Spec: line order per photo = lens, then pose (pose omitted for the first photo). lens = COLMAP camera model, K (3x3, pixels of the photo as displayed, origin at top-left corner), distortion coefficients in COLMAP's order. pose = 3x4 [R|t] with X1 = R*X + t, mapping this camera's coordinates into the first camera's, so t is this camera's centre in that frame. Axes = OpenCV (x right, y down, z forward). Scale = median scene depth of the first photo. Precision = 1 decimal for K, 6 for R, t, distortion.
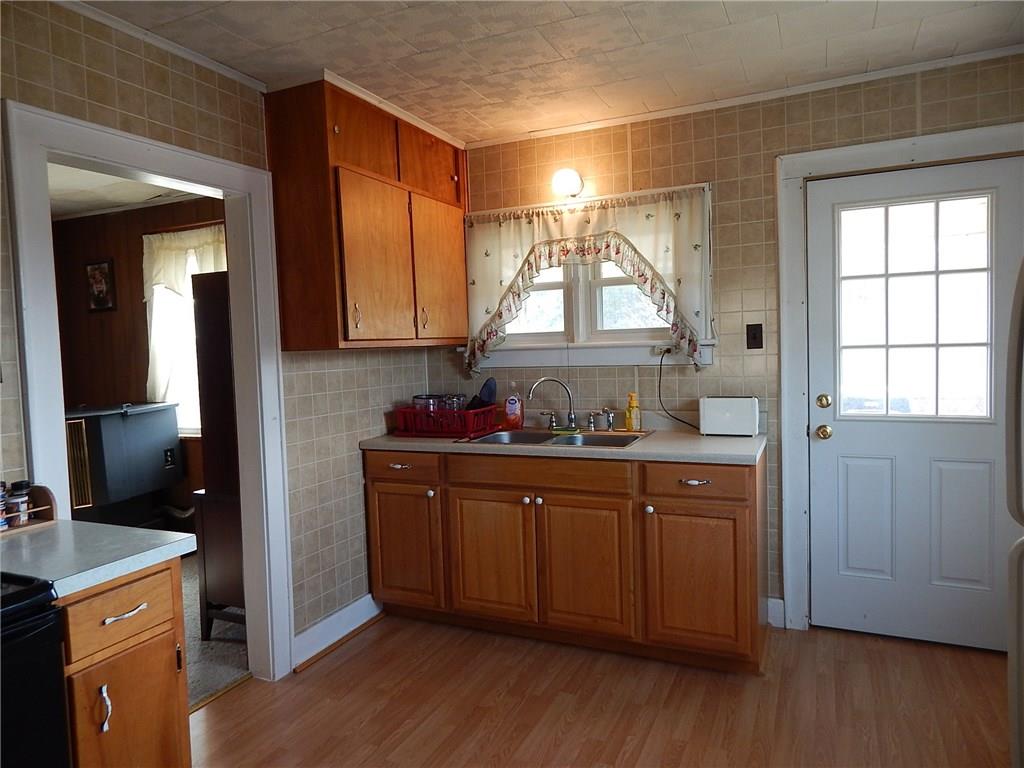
lens RADIAL K [[677.5, 0, 512.0], [0, 677.5, 384.0], [0, 0, 1]] dist [-0.002744, -0.000038]
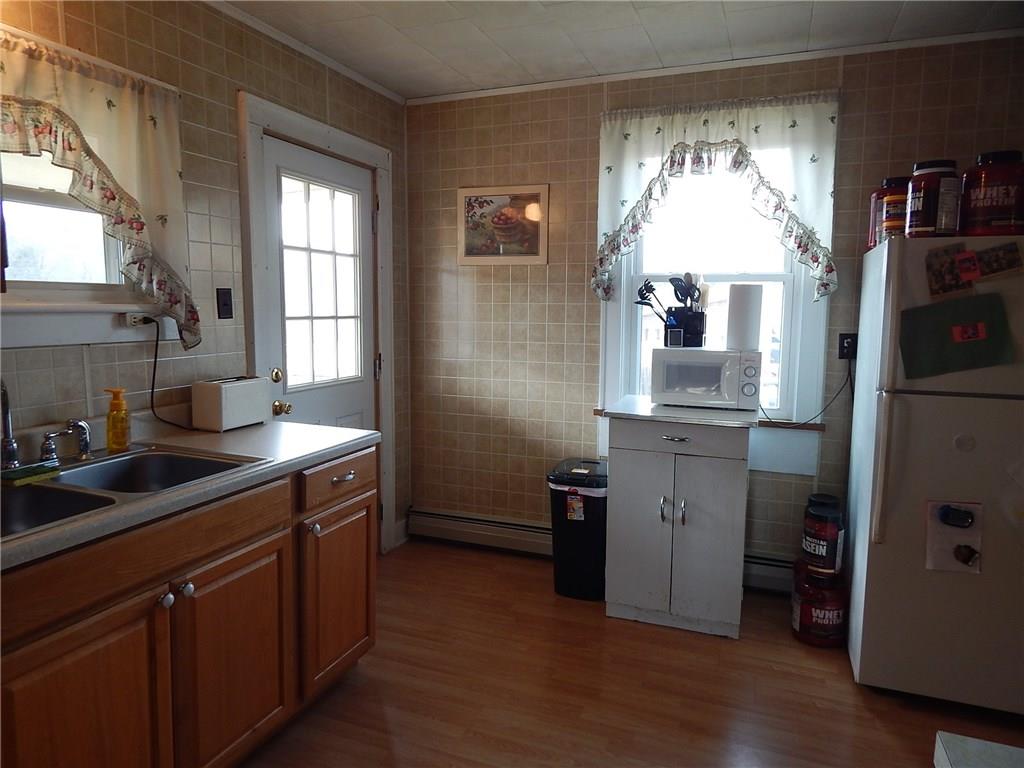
lens RADIAL K [[657.3, 0, 512.0], [0, 657.3, 384.0], [0, 0, 1]] dist [-0.010400, -0.001779]
pose [[-0.047348, -0.086572, 0.995120, -0.451801], [0.045115, 0.995035, 0.088711, -0.028045], [-0.997859, 0.049095, -0.043207, 0.689959]]
